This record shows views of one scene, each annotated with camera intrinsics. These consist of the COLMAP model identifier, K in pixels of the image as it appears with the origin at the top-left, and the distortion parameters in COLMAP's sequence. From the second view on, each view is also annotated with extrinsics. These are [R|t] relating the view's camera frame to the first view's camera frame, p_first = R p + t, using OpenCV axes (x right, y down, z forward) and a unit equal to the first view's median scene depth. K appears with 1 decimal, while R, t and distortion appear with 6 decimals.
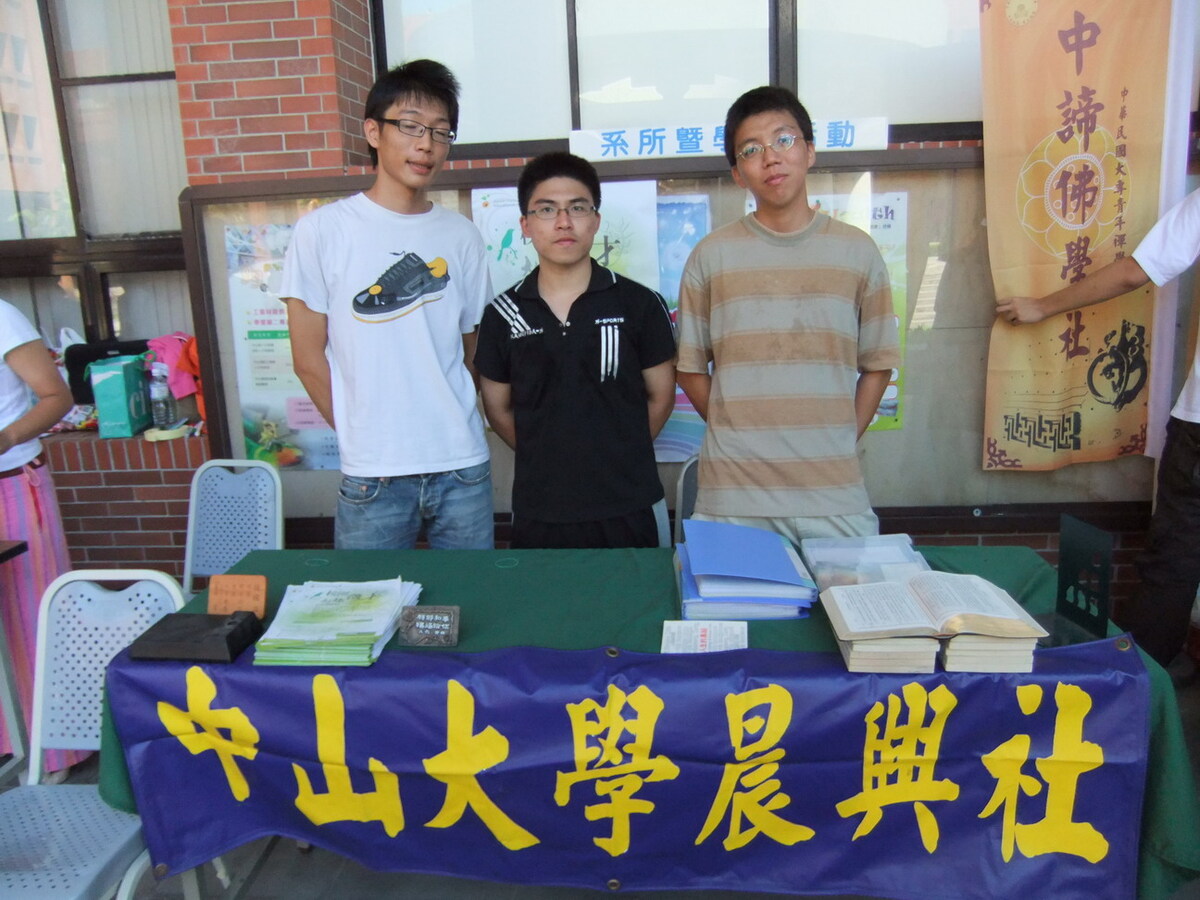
lens RADIAL K [[935.7, 0, 597.7], [0, 935.7, 447.6], [0, 0, 1]] dist [-0.072372, 0.058253]
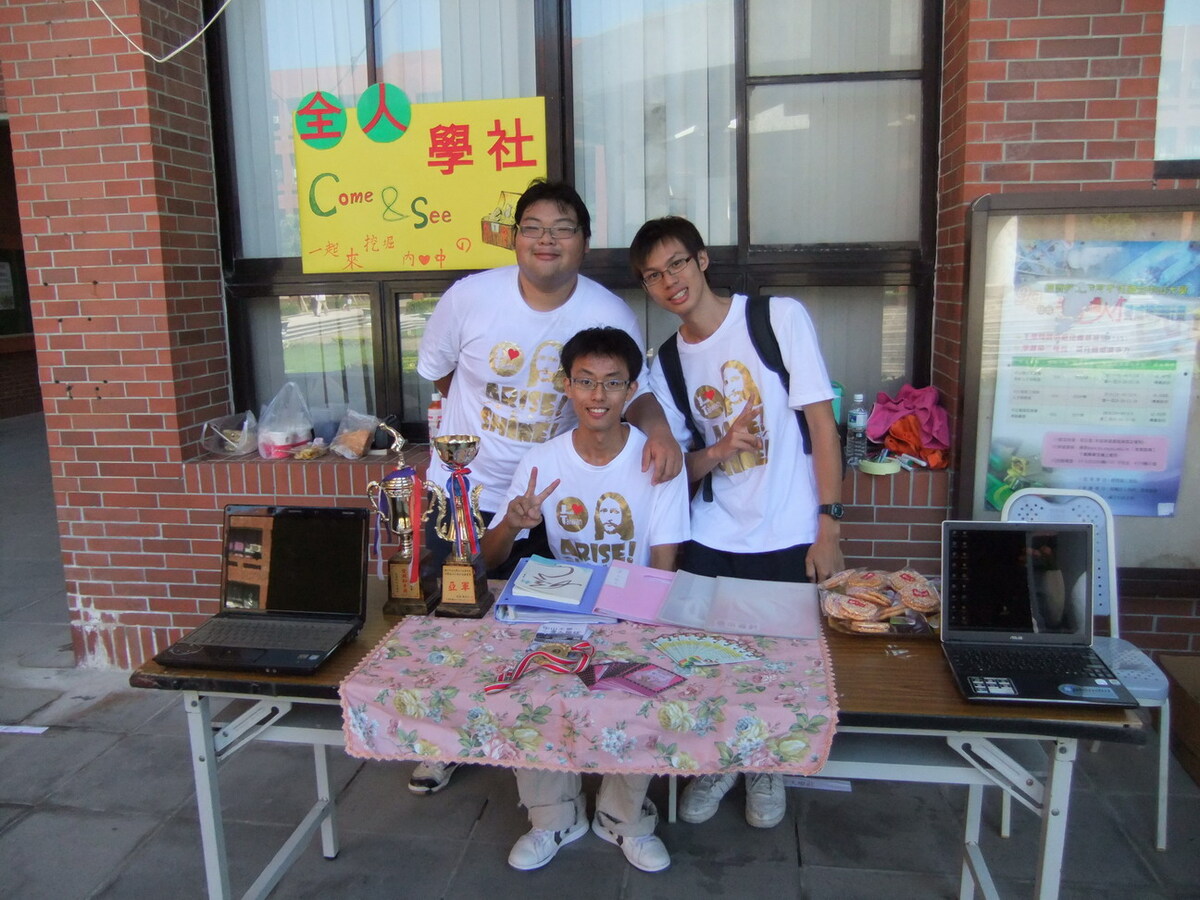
lens RADIAL K [[935.7, 0, 597.7], [0, 935.7, 447.6], [0, 0, 1]] dist [-0.072372, 0.058253]
pose [[0.996413, 0.039671, -0.074749, -0.712642], [-0.042071, 0.998640, -0.030805, 0.007050], [0.073426, 0.033839, 0.996726, 0.077473]]
